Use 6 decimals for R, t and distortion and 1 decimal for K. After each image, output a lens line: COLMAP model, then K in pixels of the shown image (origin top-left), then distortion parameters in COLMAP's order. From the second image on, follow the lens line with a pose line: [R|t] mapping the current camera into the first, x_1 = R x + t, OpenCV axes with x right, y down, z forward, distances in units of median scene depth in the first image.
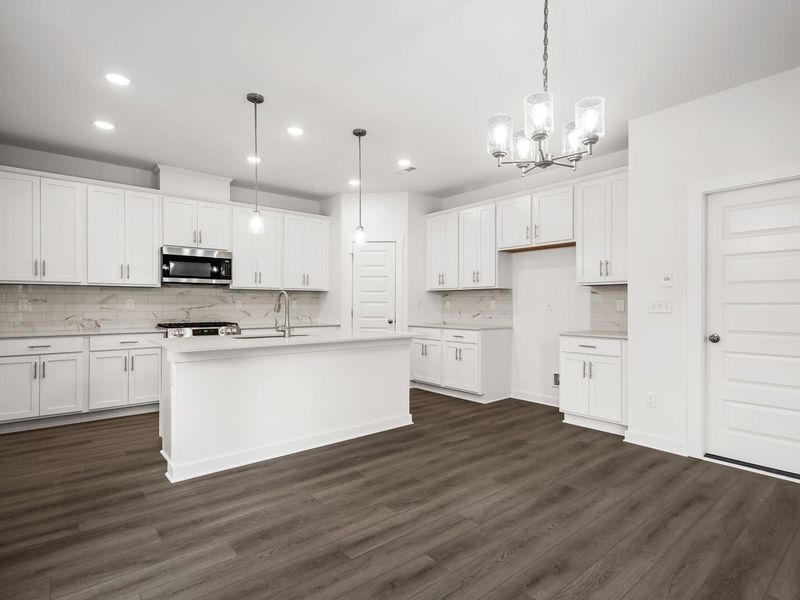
lens RADIAL K [[420.9, 0, 401.0], [0, 420.9, 306.8], [0, 0, 1]] dist [0.013140, -0.000561]
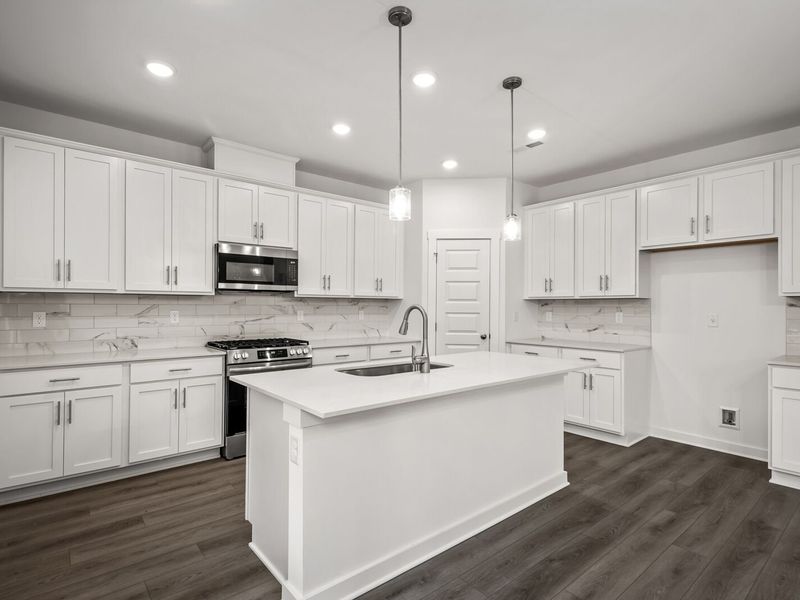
lens RADIAL K [[420.9, 0, 401.0], [0, 420.9, 306.8], [0, 0, 1]] dist [0.013140, -0.000561]
pose [[0.999987, 0.003794, 0.003400, -0.227398], [-0.003783, 0.999987, -0.003308, -0.024132], [-0.003413, 0.003295, 0.999989, 0.223205]]
